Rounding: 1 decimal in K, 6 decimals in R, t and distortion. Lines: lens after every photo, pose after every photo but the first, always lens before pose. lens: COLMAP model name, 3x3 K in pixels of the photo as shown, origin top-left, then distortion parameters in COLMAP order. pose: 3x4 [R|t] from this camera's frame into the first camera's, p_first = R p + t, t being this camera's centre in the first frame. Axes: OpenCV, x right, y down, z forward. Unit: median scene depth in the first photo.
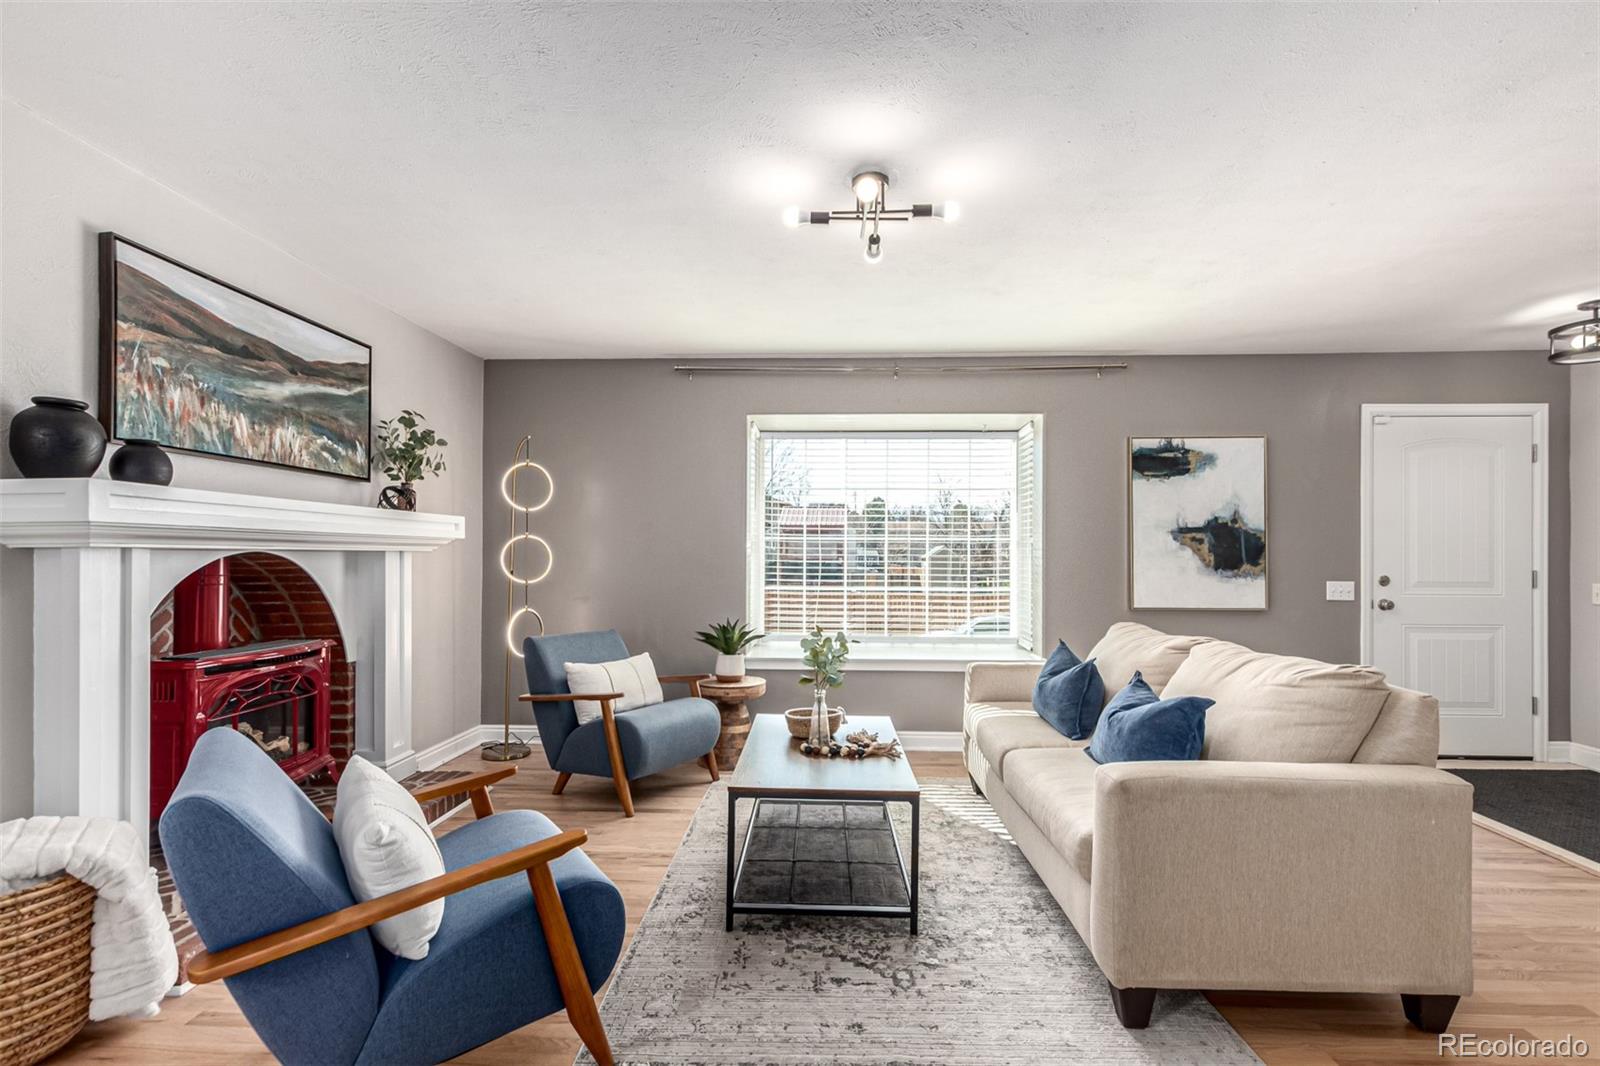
lens RADIAL K [[754.2, 0, 819.3], [0, 754.2, 550.4], [0, 0, 1]] dist [-0.000161, -0.001139]
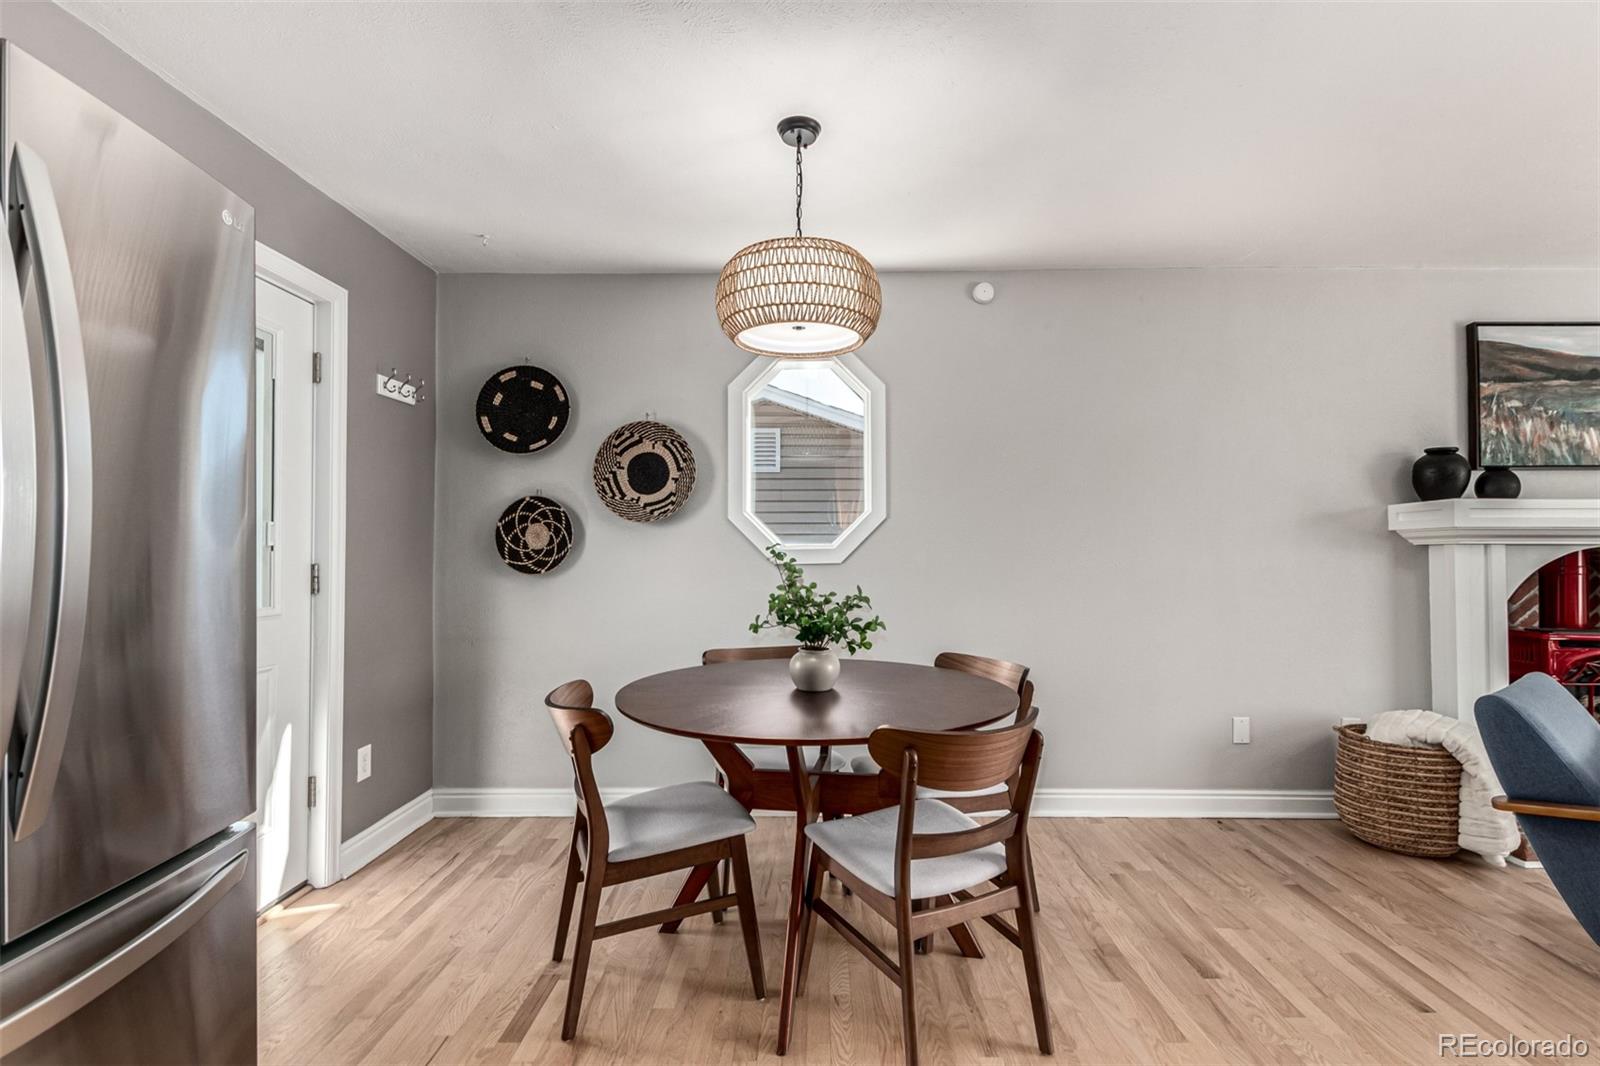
lens RADIAL K [[743.3, 0, 808.3], [0, 743.3, 539.8], [0, 0, 1]] dist [0.002167, -0.000531]
pose [[0.030551, -0.013571, -0.999441, 0.350880], [0.009682, 0.999865, -0.013280, -0.003911], [0.999486, -0.009271, 0.030679, -0.253872]]
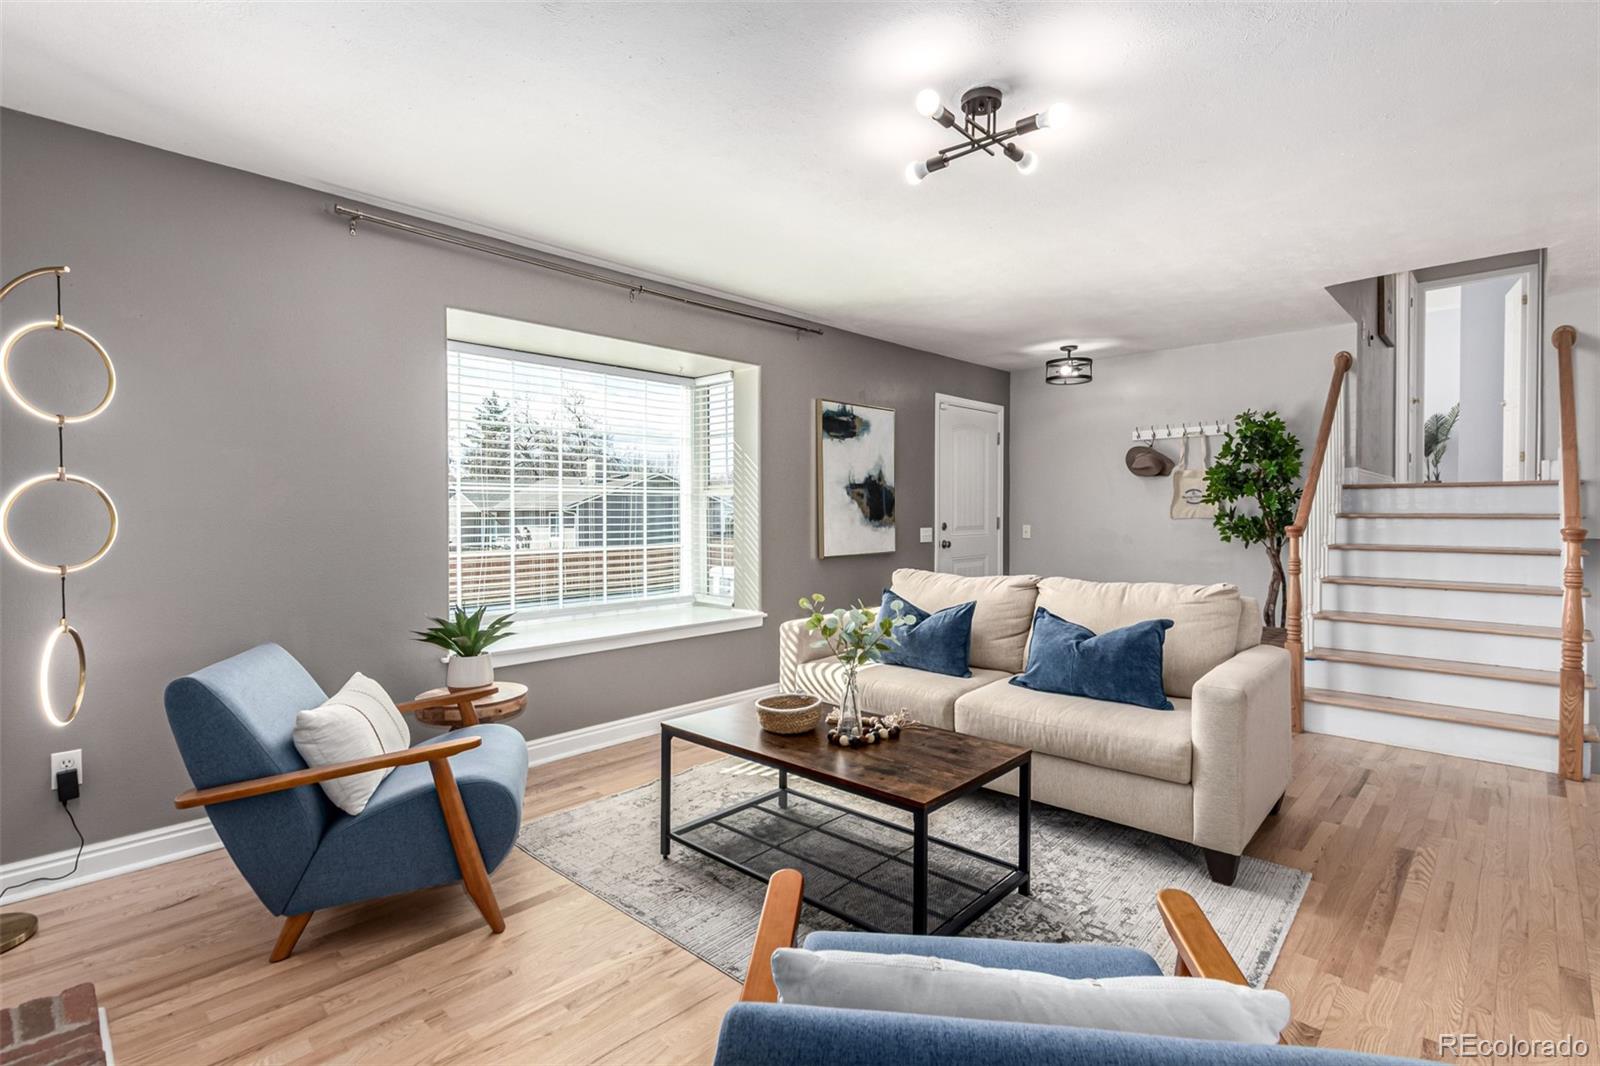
lens RADIAL K [[760.1, 0, 811.4], [0, 760.1, 508.0], [0, 0, 1]] dist [0.000599, -0.000010]
pose [[0.643200, -0.004768, 0.765683, -0.685479], [-0.001557, 0.999970, 0.007535, -0.003428], [-0.765696, -0.006039, 0.643174, 0.488859]]
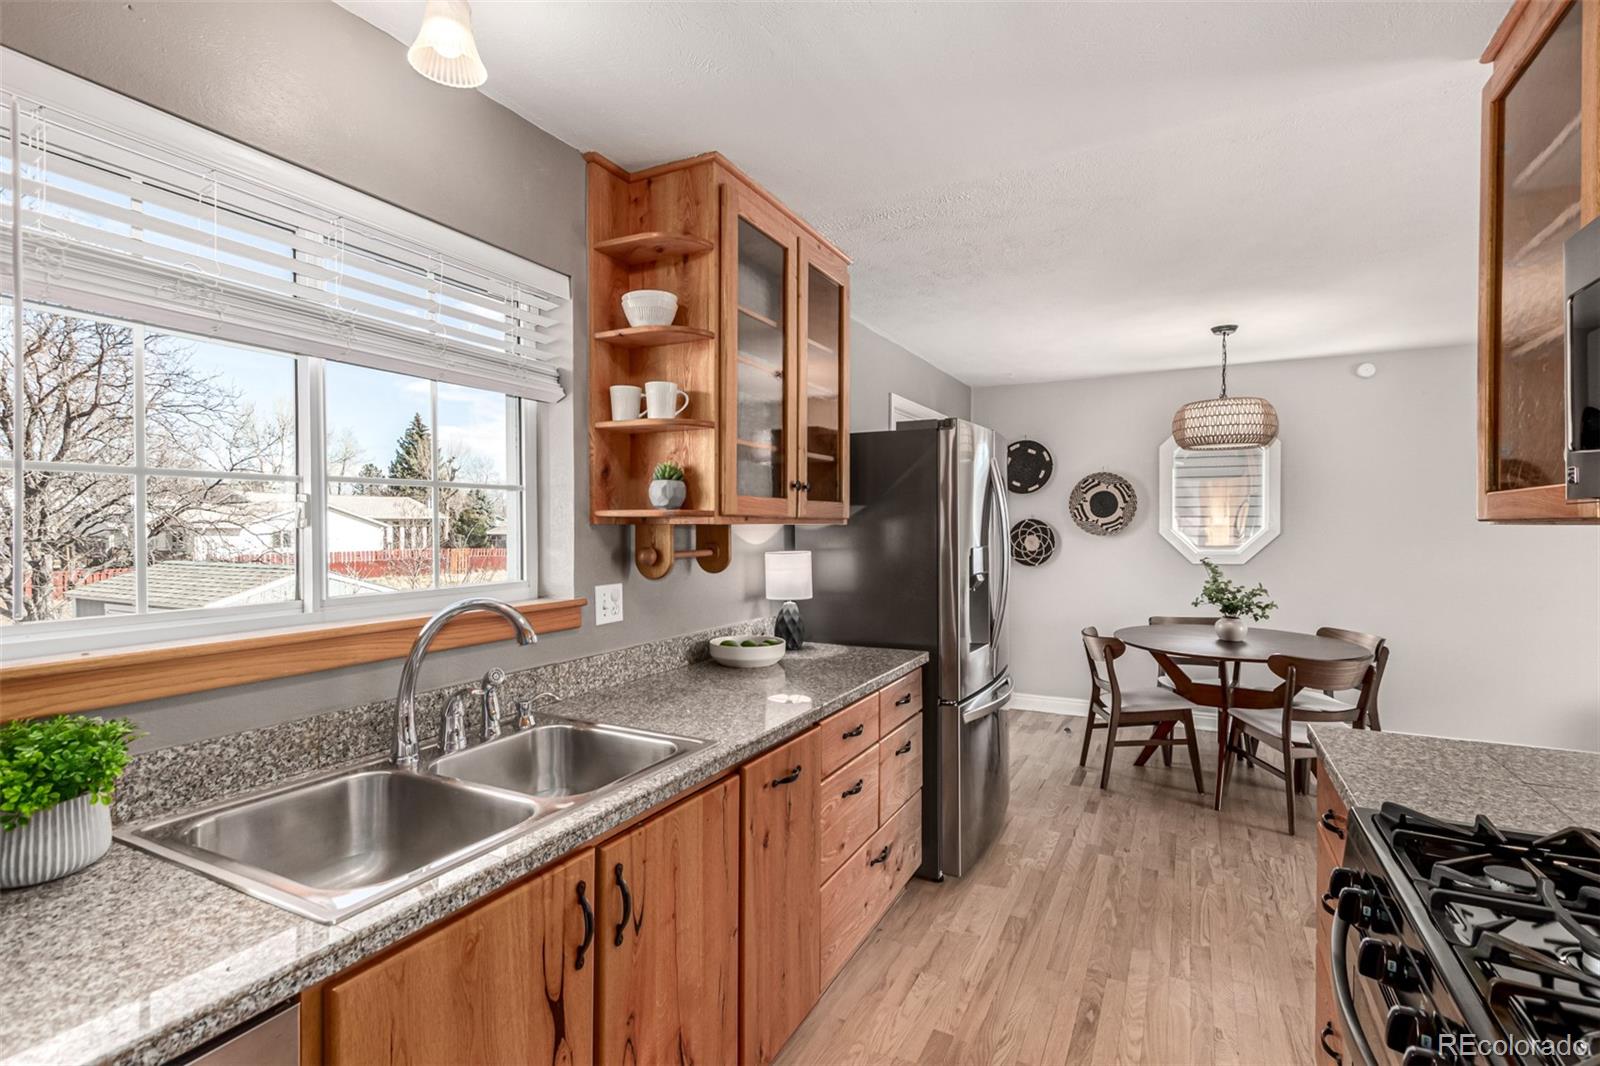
lens RADIAL K [[731.9, 0, 816.2], [0, 731.9, 530.7], [0, 0, 1]] dist [0.002419, 0.000185]
pose [[-0.420181, 0.005485, -0.907424, 1.150003], [0.005127, 0.999980, 0.003670, -0.072397], [0.907426, -0.003110, -0.420201, -0.354264]]
